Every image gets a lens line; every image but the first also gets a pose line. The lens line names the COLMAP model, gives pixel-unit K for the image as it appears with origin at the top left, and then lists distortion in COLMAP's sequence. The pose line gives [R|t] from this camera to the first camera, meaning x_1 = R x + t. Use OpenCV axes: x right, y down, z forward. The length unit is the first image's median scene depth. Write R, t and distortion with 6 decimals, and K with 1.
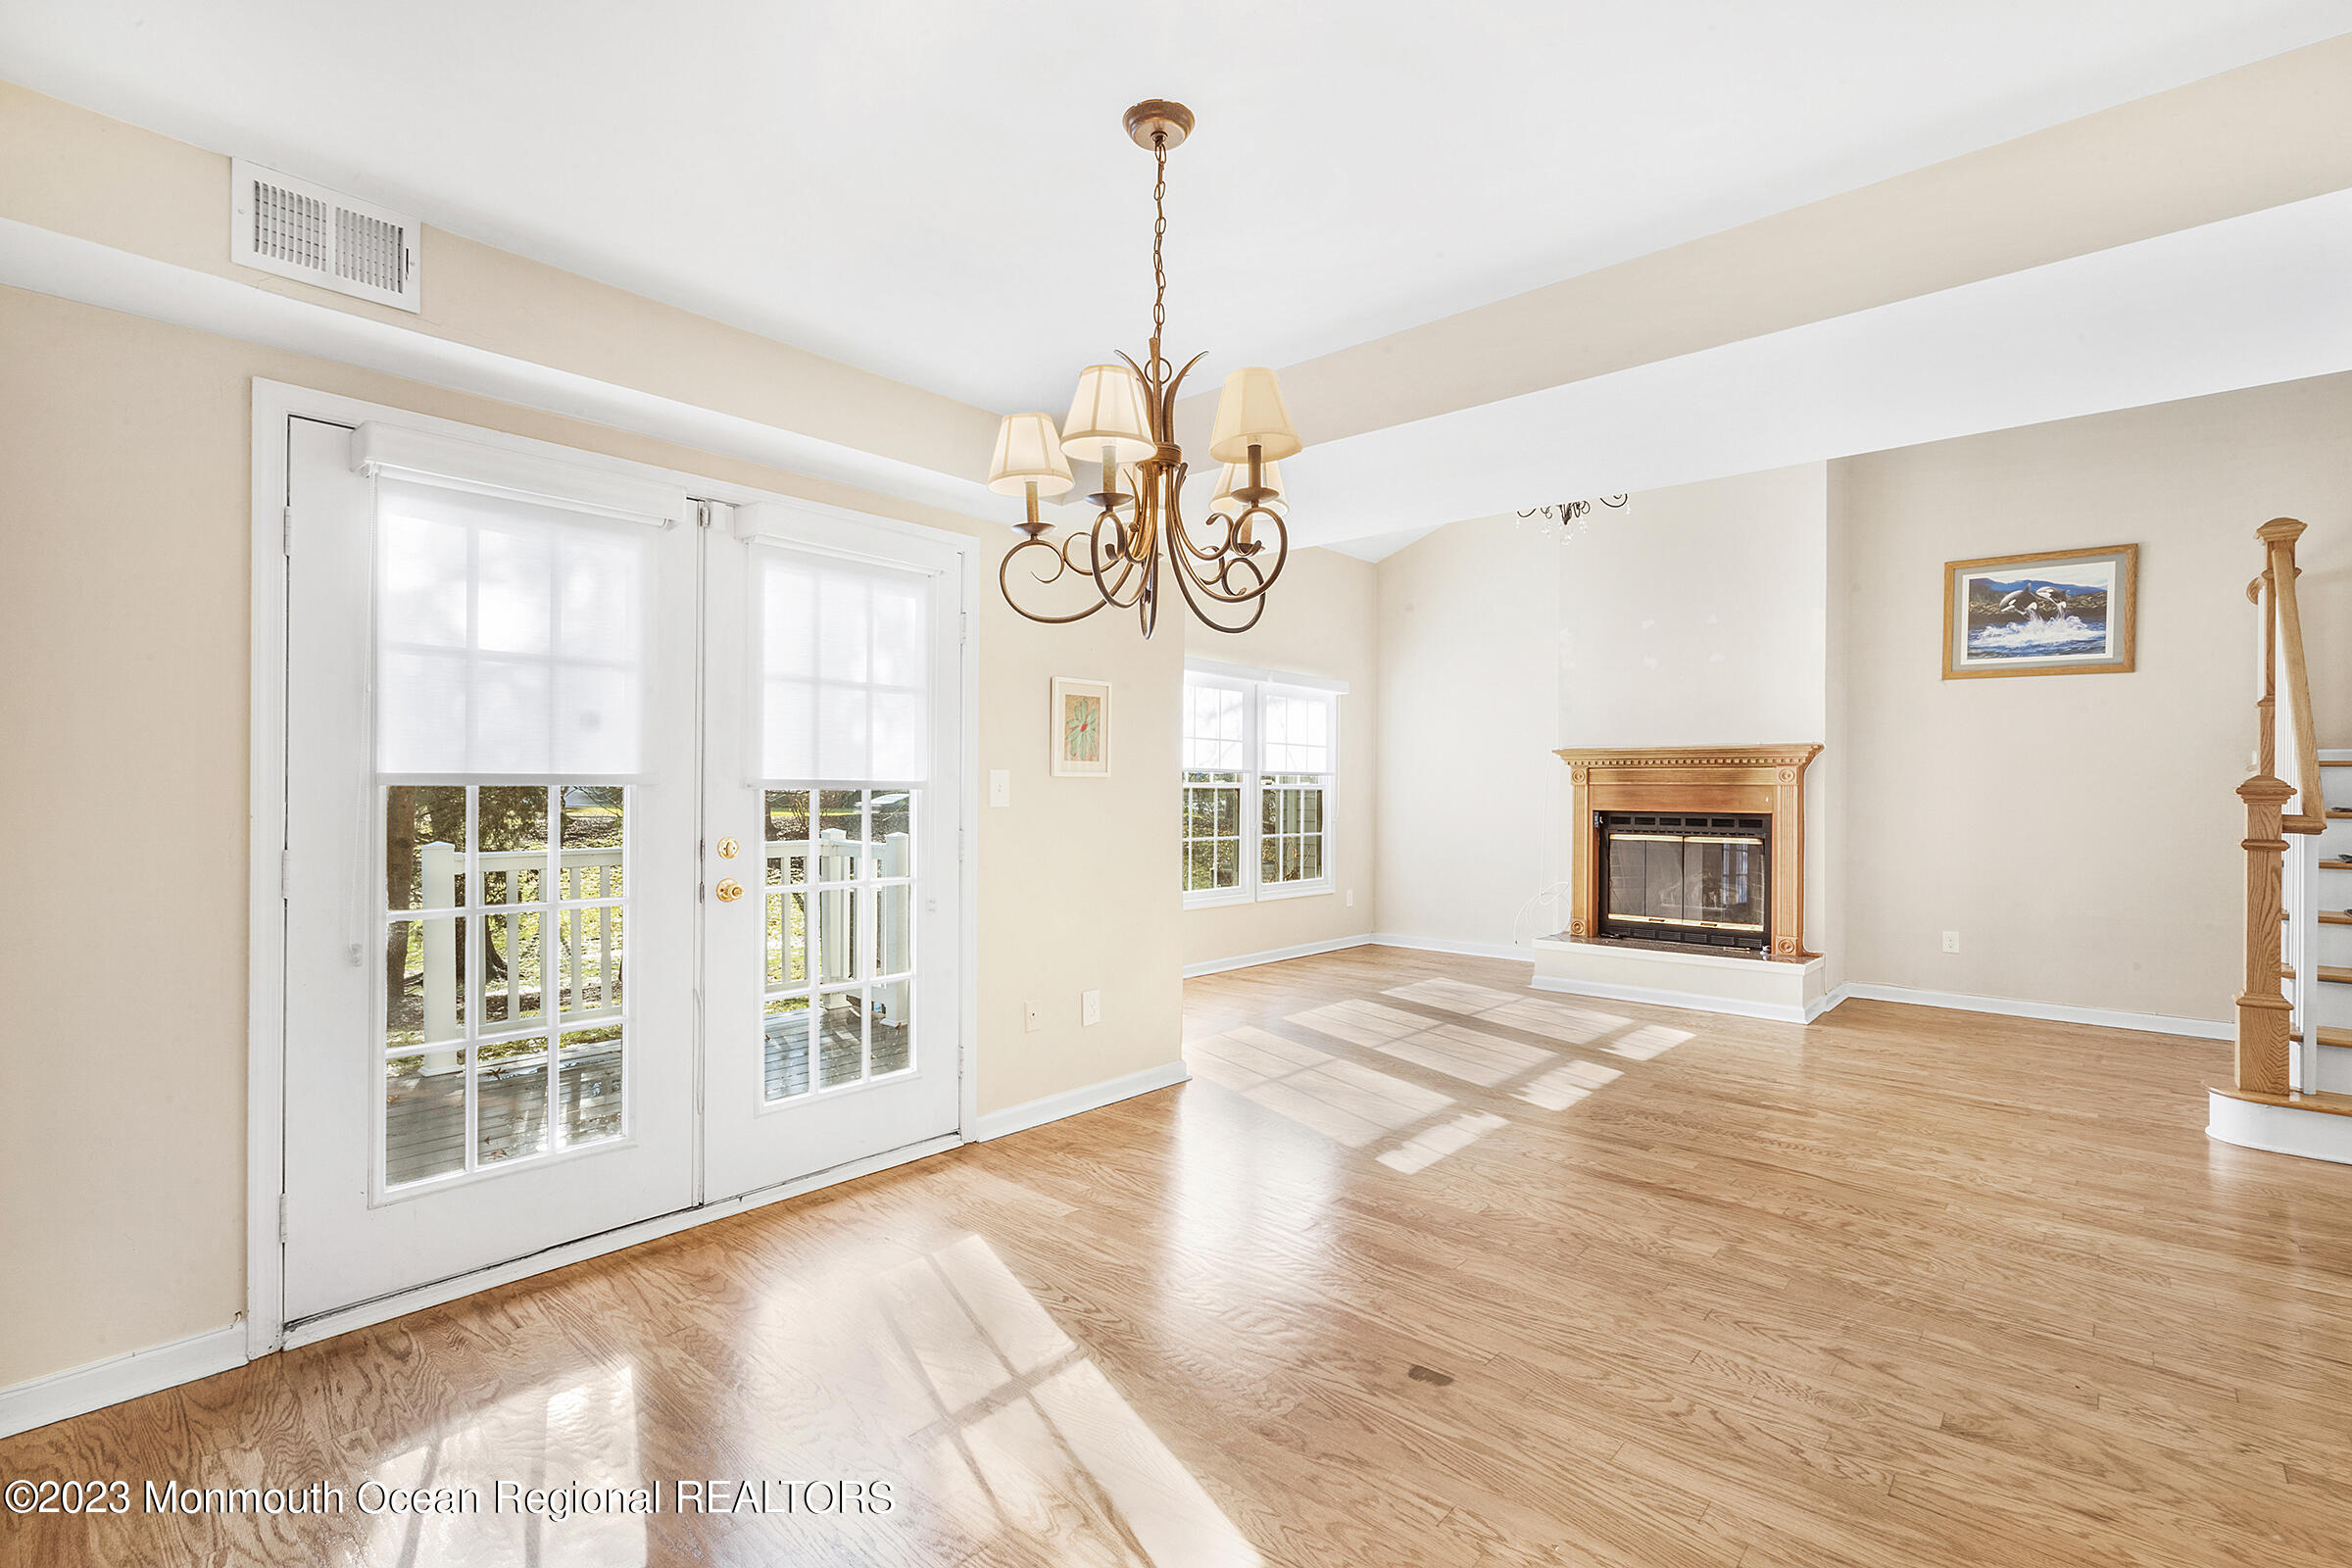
lens RADIAL K [[1069.7, 0, 1175.8], [0, 1069.7, 786.4], [0, 0, 1]] dist [-0.003315, 0.001099]
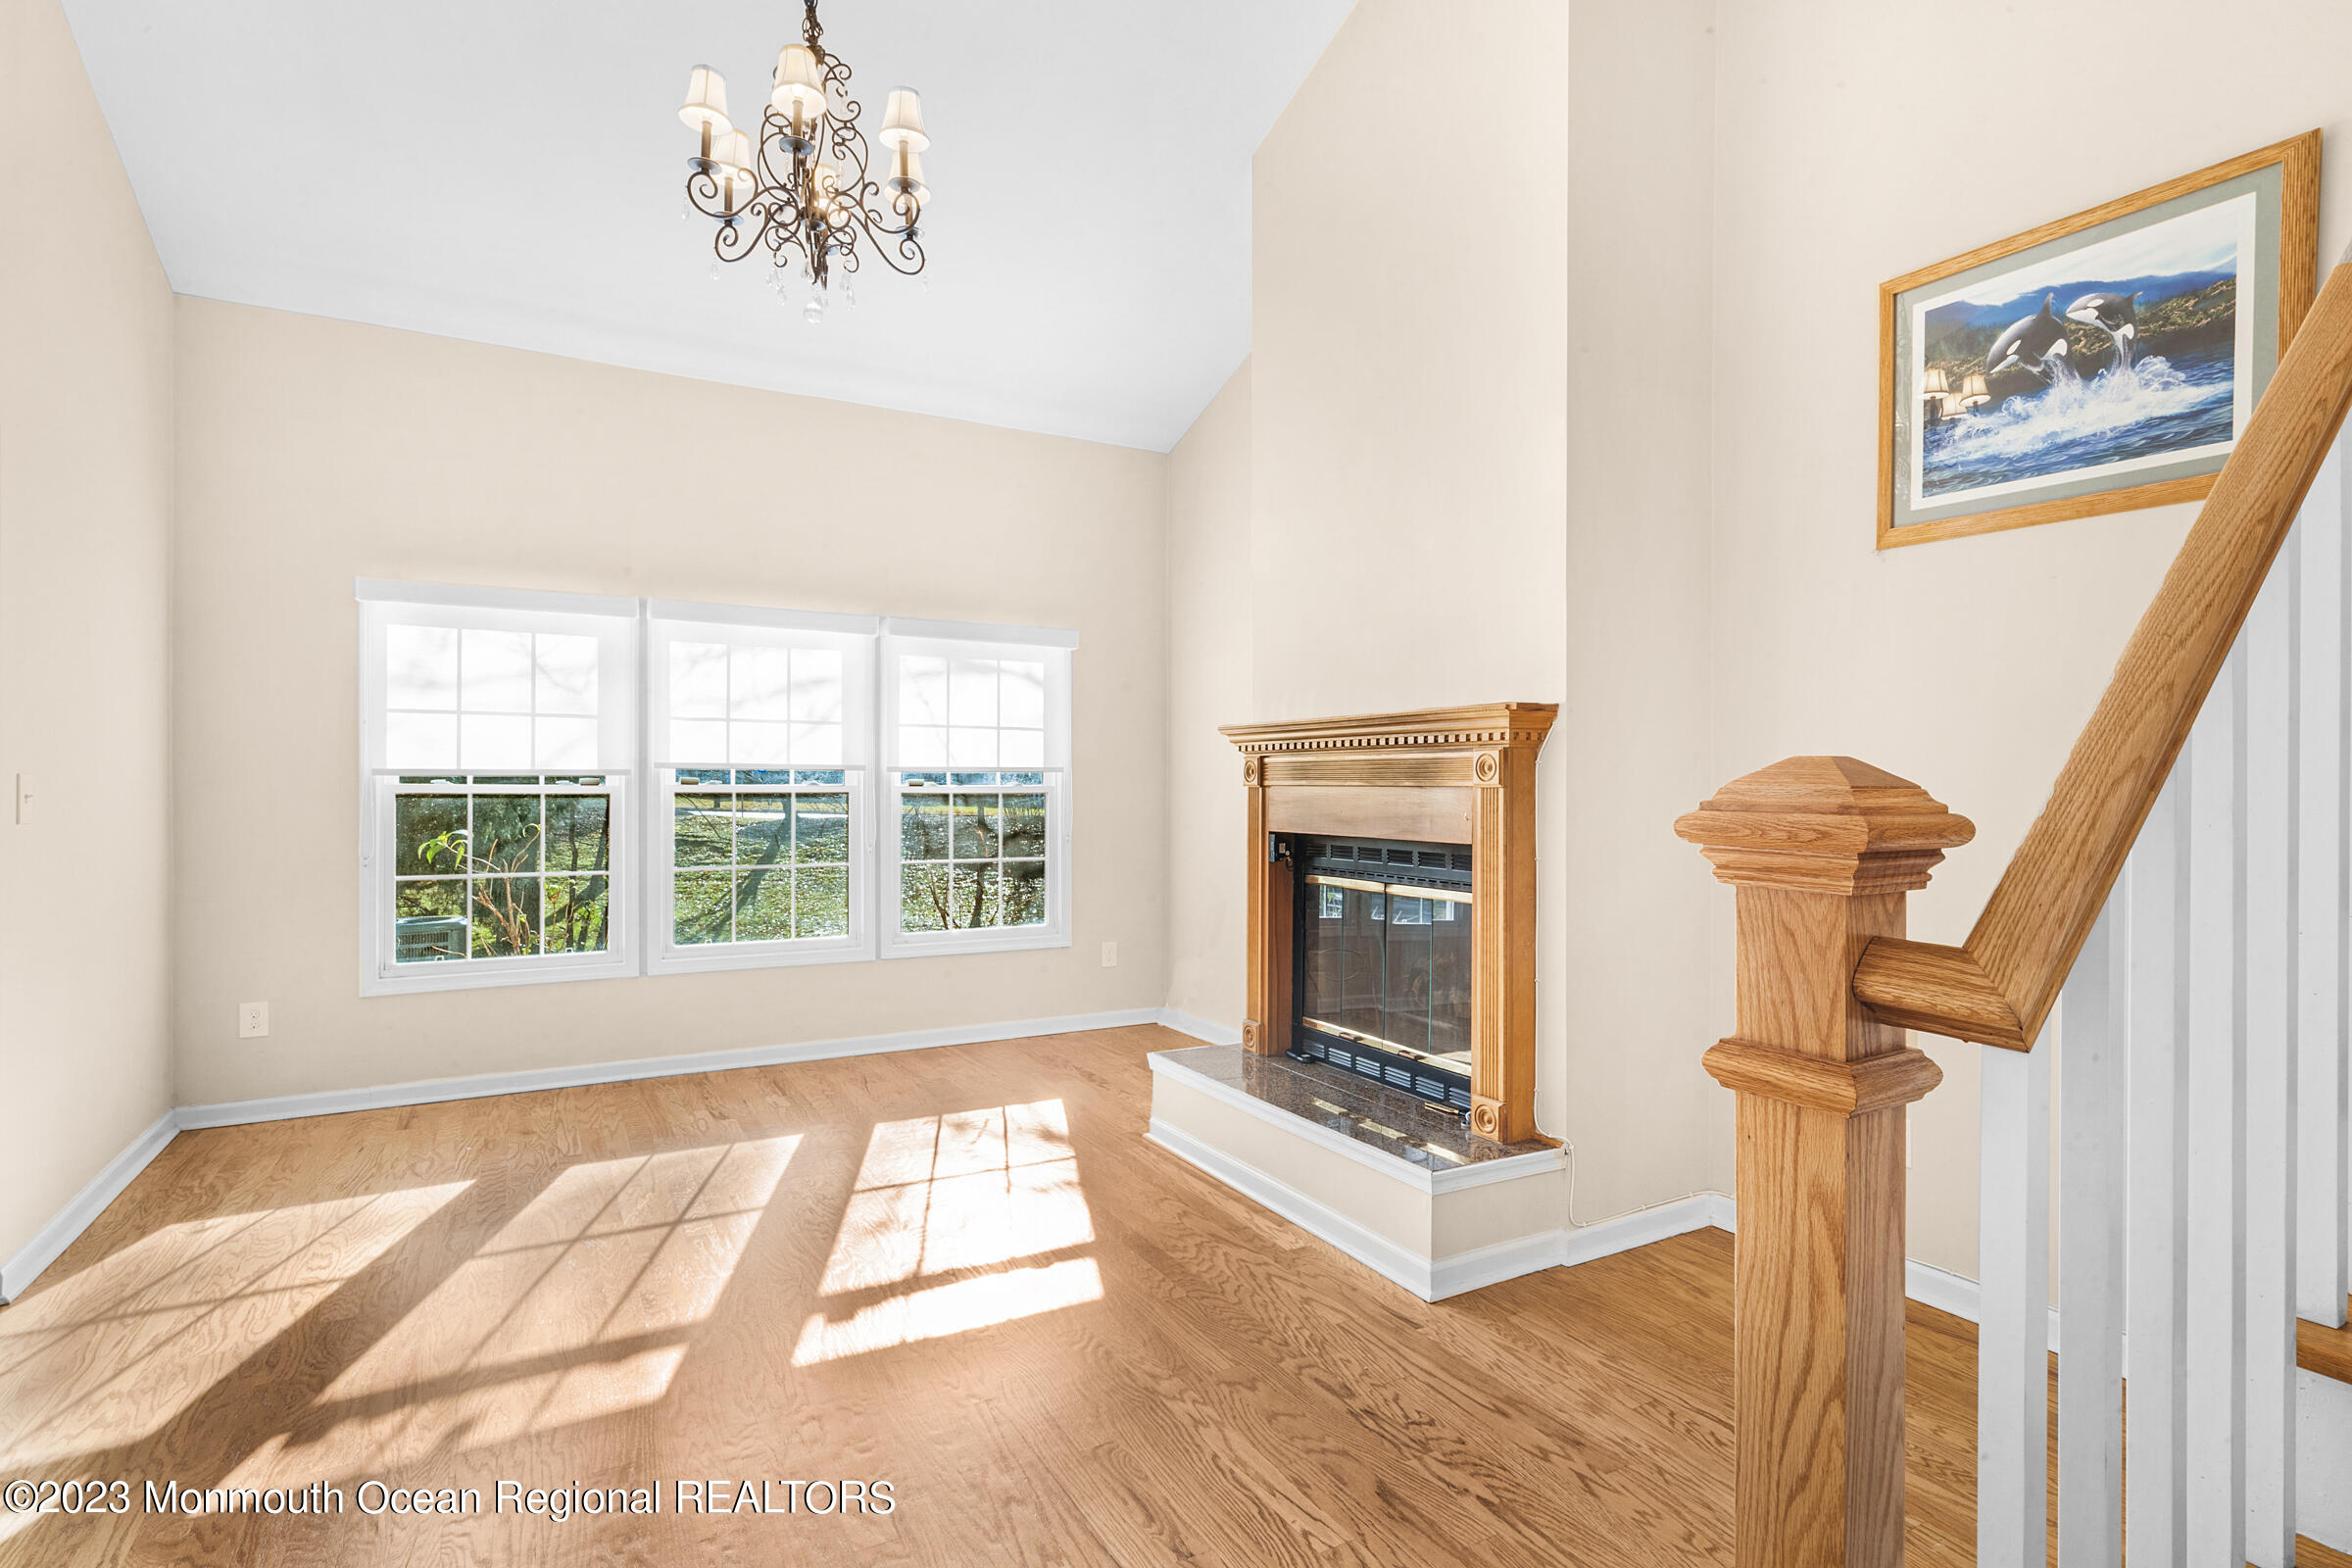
lens RADIAL K [[1146.3, 0, 1180.2], [0, 1146.3, 785.4], [0, 0, 1]] dist [0.003798, -0.002043]
pose [[0.946961, -0.004467, -0.321317, 0.592463], [0.004866, 0.999988, 0.000438, -0.002728], [0.321311, -0.001978, 0.946971, 0.449367]]
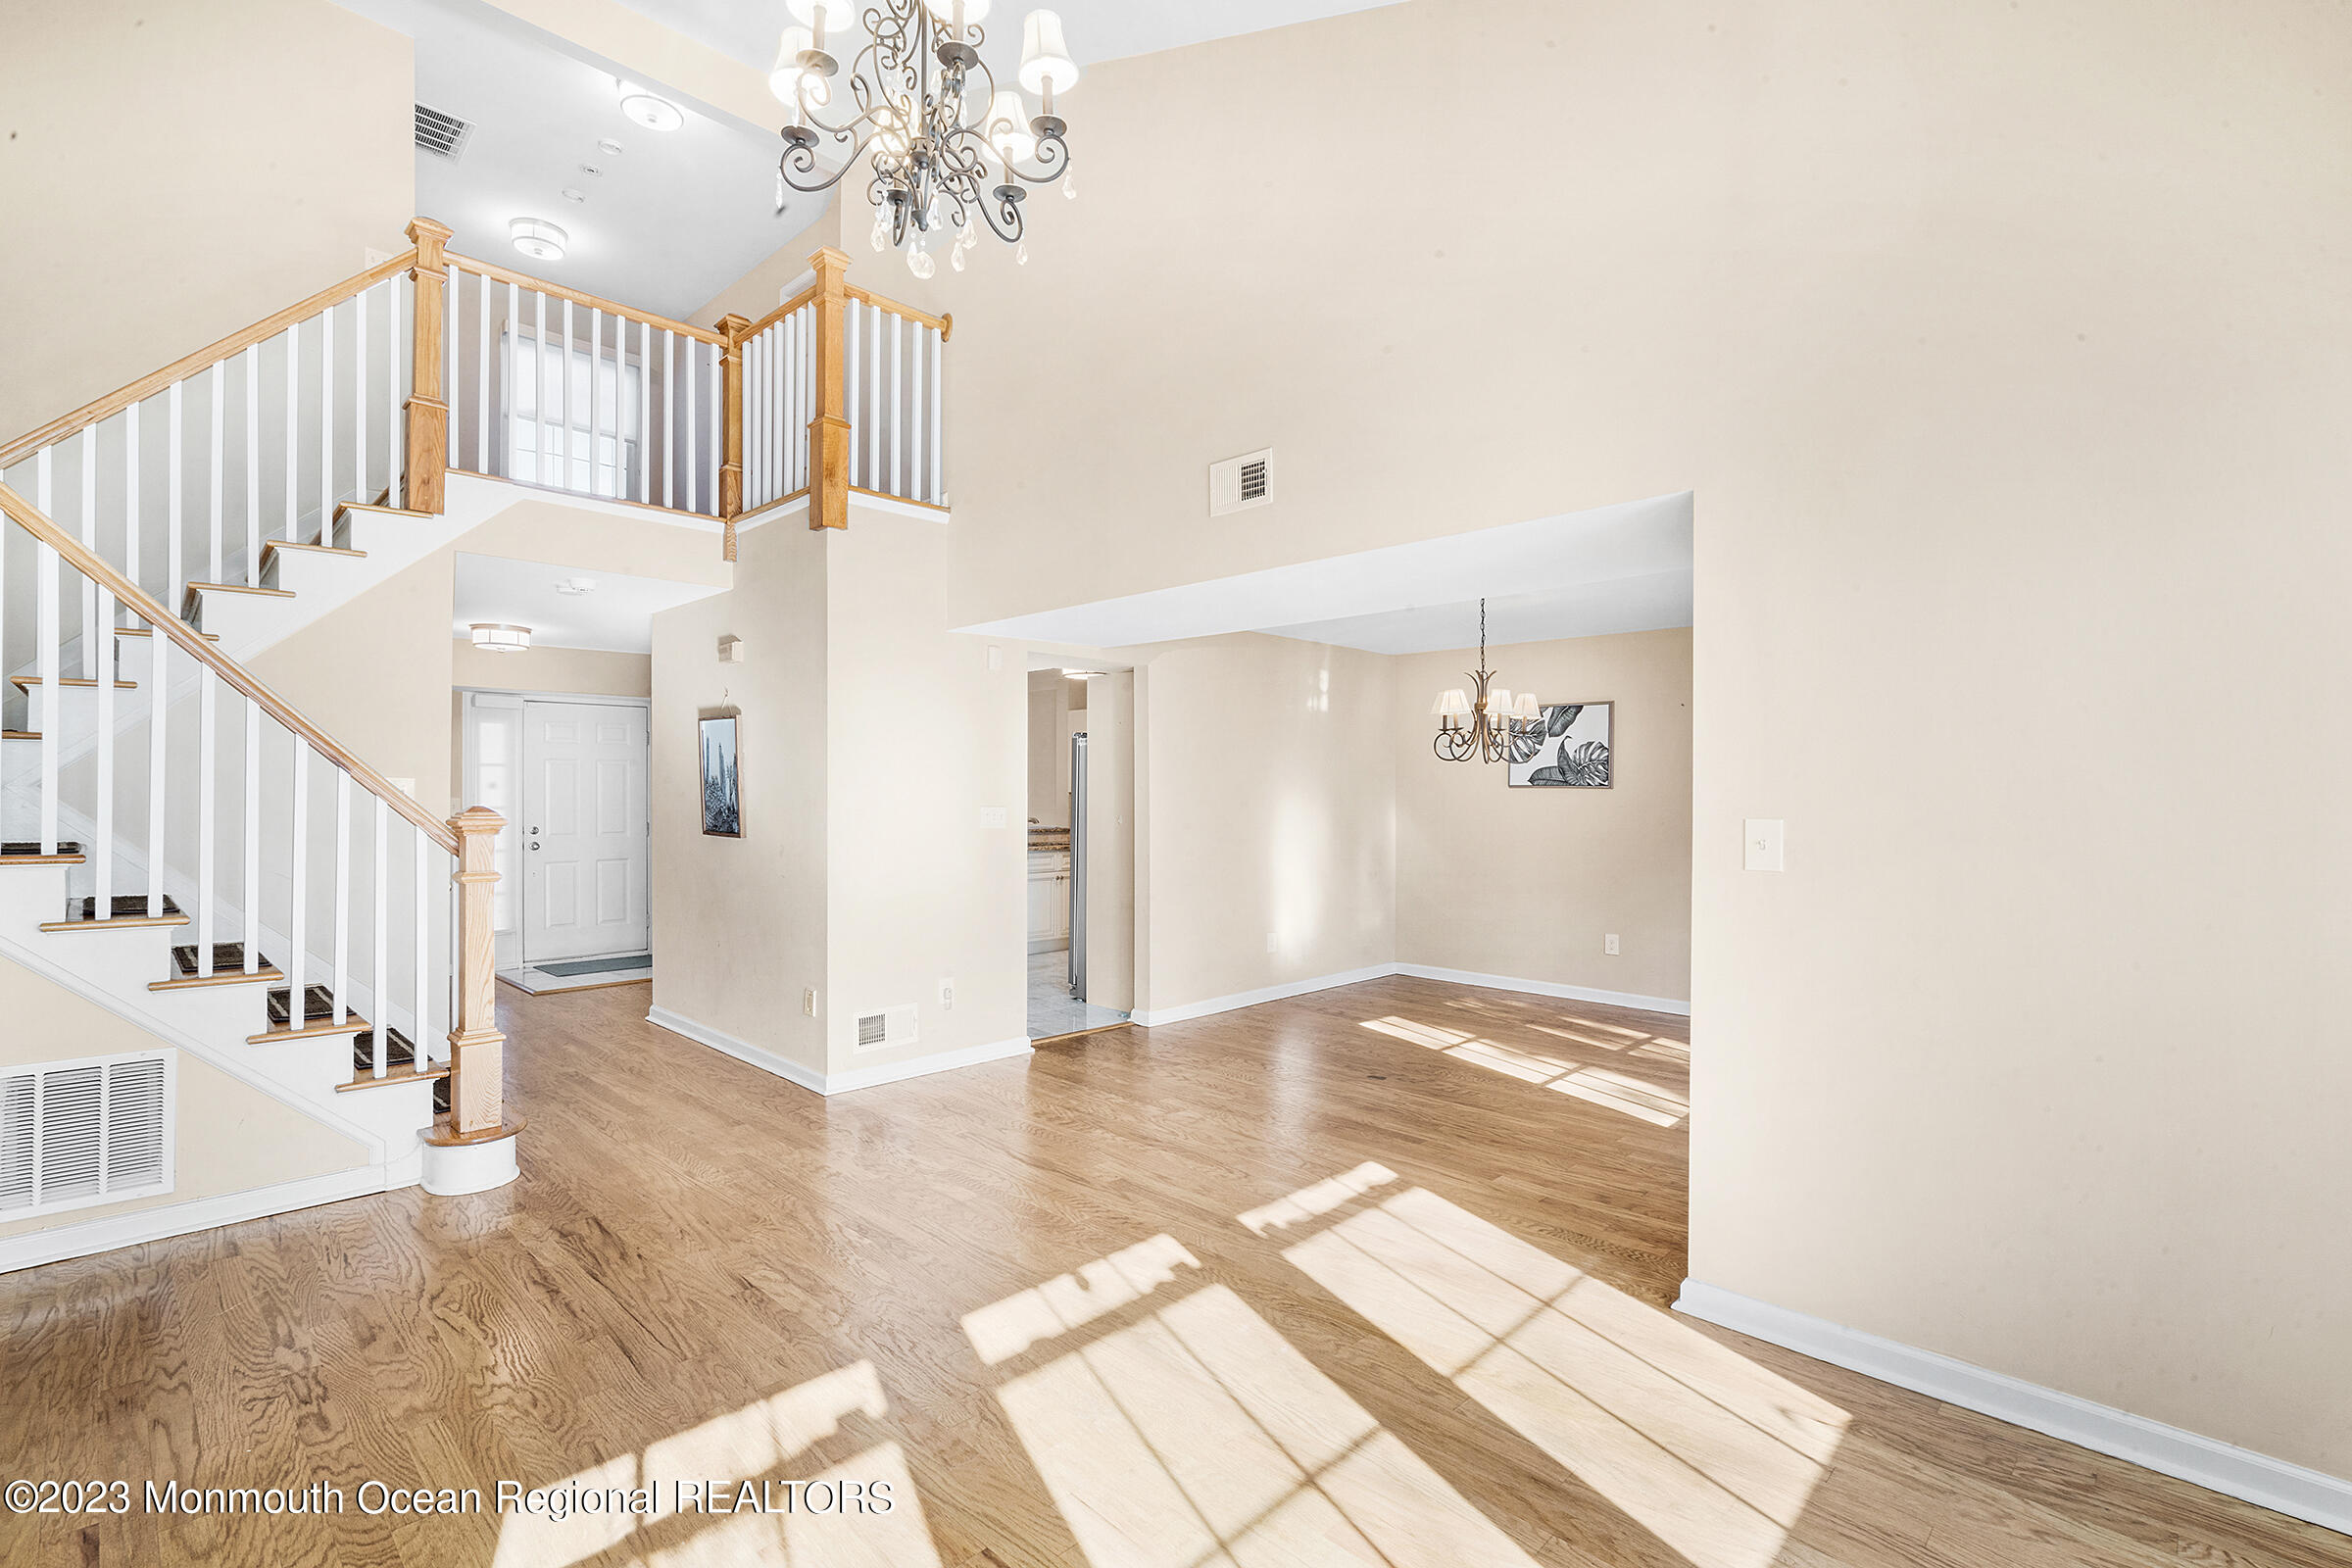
lens RADIAL K [[1069.7, 0, 1183.2], [0, 1069.7, 784.0], [0, 0, 1]] dist [-0.003315, 0.001099]
pose [[-0.998848, -0.015090, 0.045544, 0.201263], [-0.015419, 0.999857, -0.006885, -0.019510], [-0.045434, -0.007579, -0.998939, 1.193510]]
